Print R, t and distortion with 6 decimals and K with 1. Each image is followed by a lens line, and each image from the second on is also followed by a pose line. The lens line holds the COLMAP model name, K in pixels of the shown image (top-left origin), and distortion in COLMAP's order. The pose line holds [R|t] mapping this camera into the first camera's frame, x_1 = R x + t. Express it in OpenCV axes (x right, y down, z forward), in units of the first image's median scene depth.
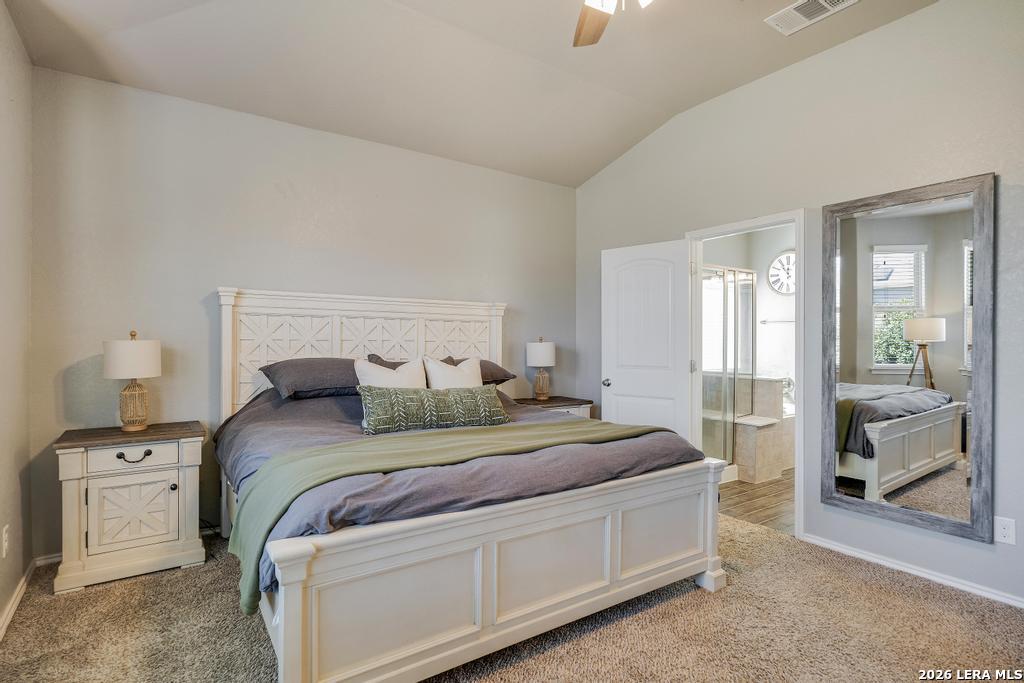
lens RADIAL K [[666.0, 0, 496.6], [0, 666.0, 344.8], [0, 0, 1]] dist [-0.002523, 0.001146]
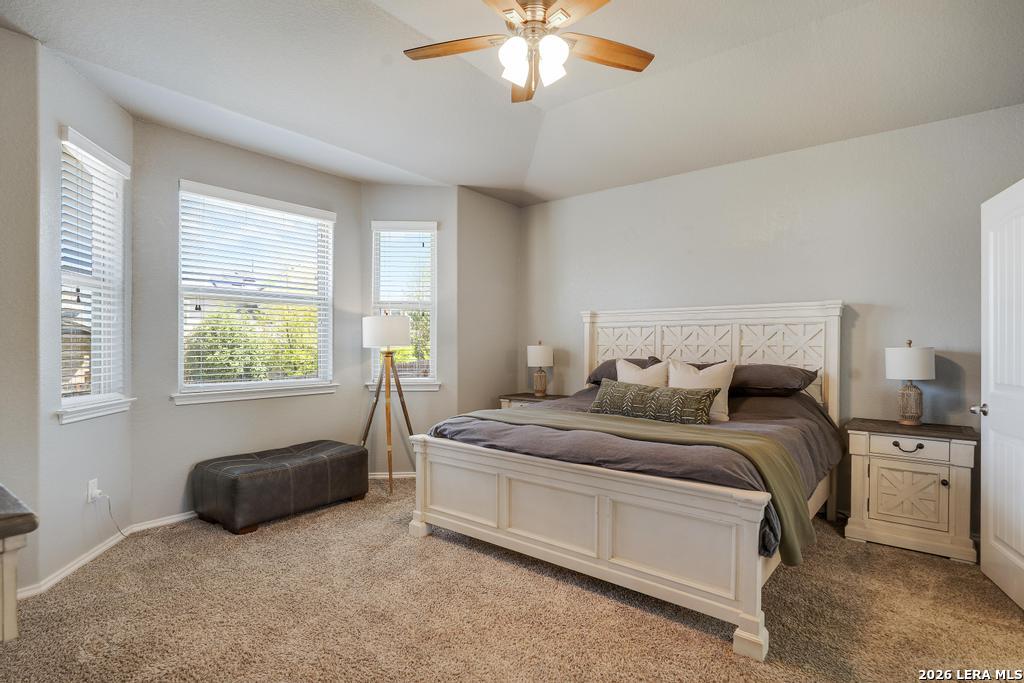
lens RADIAL K [[517.6, 0, 509.3], [0, 517.6, 363.7], [0, 0, 1]] dist [0.002145, 0.000461]
pose [[0.162661, 0.029912, -0.986229, 0.603335], [-0.007787, 0.999548, 0.029032, 0.004195], [0.986651, 0.002957, 0.162820, 0.429072]]
